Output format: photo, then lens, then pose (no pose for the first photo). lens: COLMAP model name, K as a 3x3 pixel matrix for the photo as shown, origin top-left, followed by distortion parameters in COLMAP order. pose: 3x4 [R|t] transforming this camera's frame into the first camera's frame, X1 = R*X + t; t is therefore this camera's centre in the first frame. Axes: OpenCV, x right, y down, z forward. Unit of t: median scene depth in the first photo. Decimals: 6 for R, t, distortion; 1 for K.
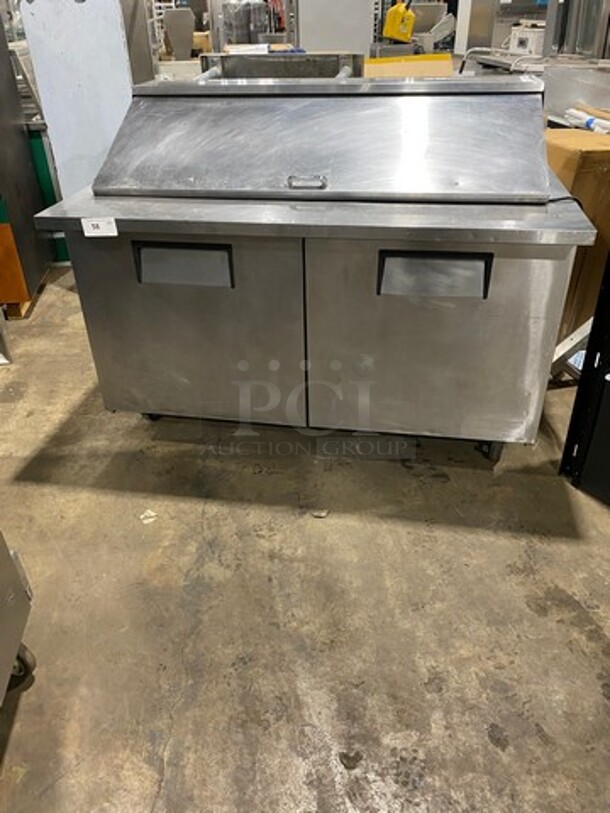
lens RADIAL K [[623.7, 0, 303.1], [0, 623.7, 406.8], [0, 0, 1]] dist [0.025953, -0.006646]
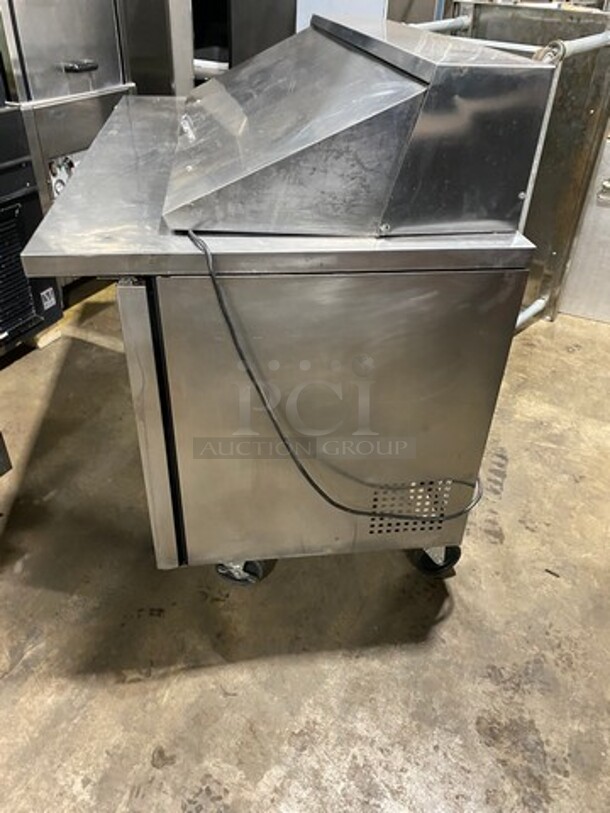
lens RADIAL K [[623.7, 0, 304.9], [0, 623.7, 408.3], [0, 0, 1]] dist [0.025953, -0.006646]
pose [[0.855106, 0.339076, -0.392201, 0.398580], [-0.323624, 0.940097, 0.107169, -0.074659], [0.405046, 0.035285, 0.913615, 0.208571]]
